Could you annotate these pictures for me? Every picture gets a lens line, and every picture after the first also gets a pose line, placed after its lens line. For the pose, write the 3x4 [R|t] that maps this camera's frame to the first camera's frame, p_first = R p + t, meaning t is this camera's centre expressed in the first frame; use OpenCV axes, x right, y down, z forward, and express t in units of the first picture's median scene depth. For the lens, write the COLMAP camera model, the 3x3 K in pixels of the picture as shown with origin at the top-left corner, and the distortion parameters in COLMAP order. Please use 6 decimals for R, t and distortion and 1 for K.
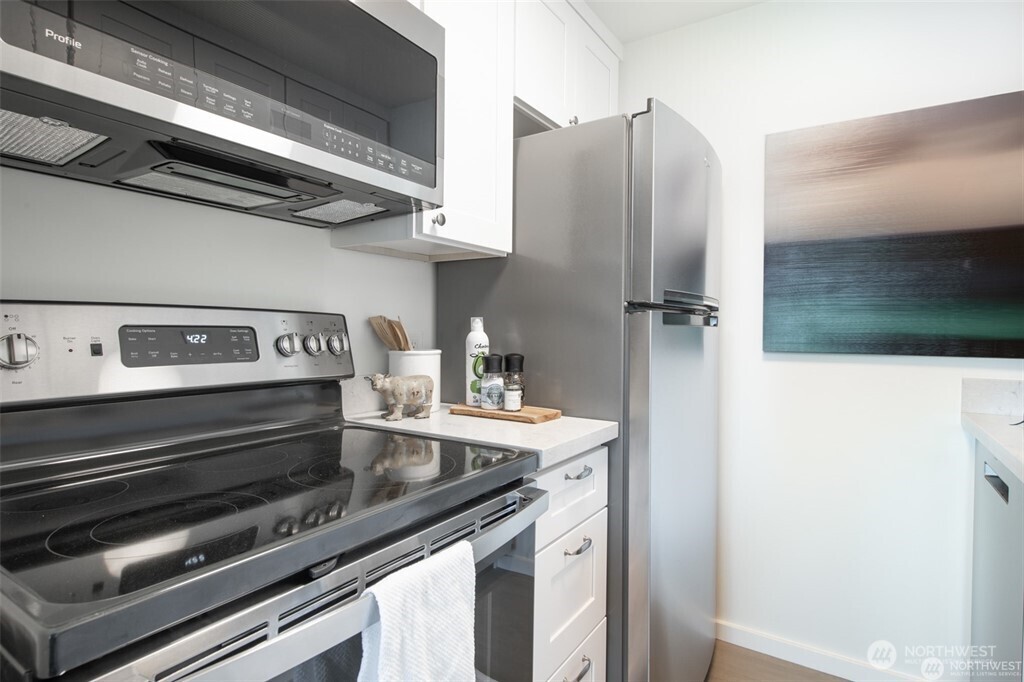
lens RADIAL K [[528.1, 0, 512.0], [0, 528.1, 341.0], [0, 0, 1]] dist [0.002887, 0.000088]
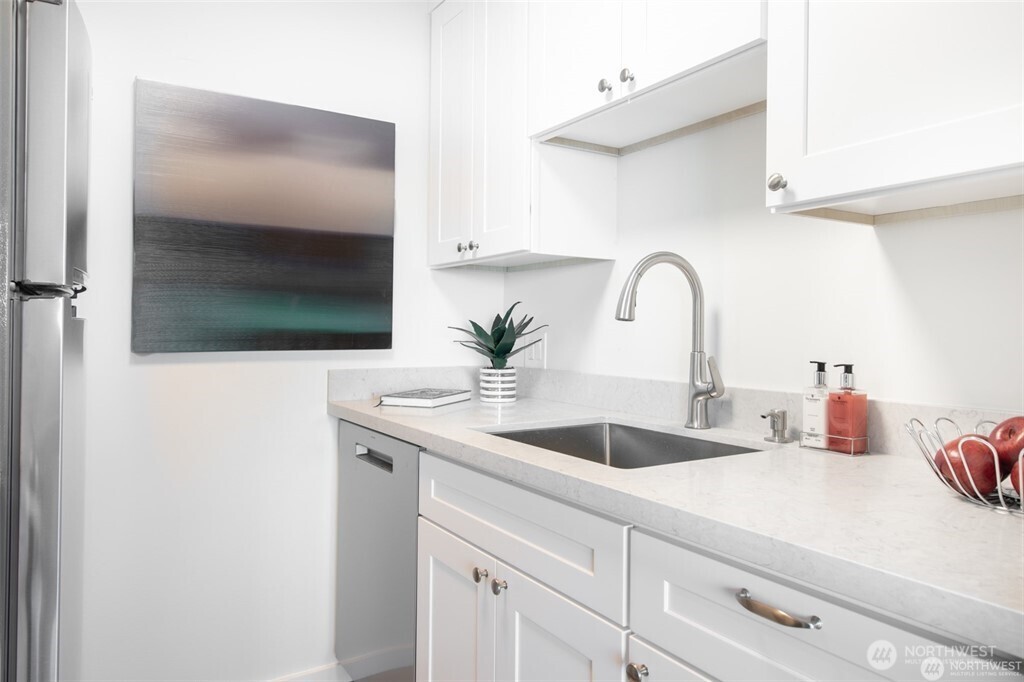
lens RADIAL K [[680.8, 0, 512.9], [0, 680.8, 332.4], [0, 0, 1]] dist [0.005474, 0.002254]
pose [[0.417766, -0.011358, 0.908484, -0.267003], [0.017703, 0.999834, 0.004360, -0.005508], [-0.908382, 0.014262, 0.417898, 0.096956]]
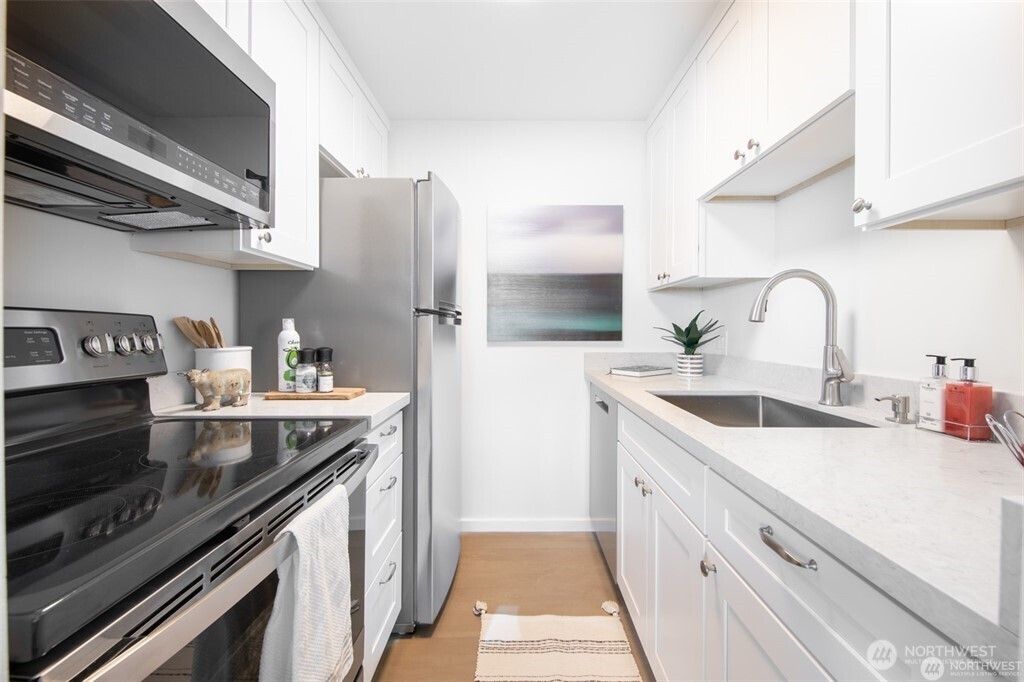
lens RADIAL K [[396.9, 0, 511.2], [0, 396.9, 336.0], [0, 0, 1]] dist [0.000444, -0.004795]
pose [[0.842959, -0.018542, 0.537657, -0.136144], [0.018693, 0.999812, 0.005172, 0.000169], [-0.537652, 0.005691, 0.843147, -0.051479]]
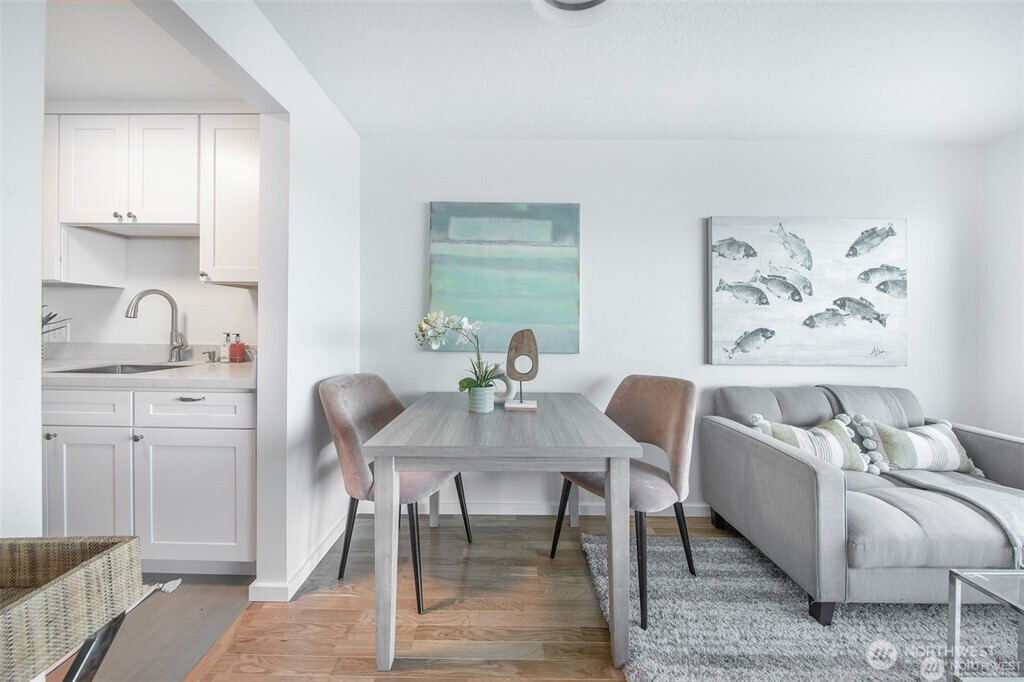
lens RADIAL K [[335.3, 0, 511.2], [0, 335.3, 329.6], [0, 0, 1]] dist [0.000558, -0.004492]
pose [[-0.549891, -0.022814, 0.834925, -0.999750], [0.000183, 0.999624, 0.027435, -0.005042], [-0.835237, 0.015239, -0.549680, -0.106443]]
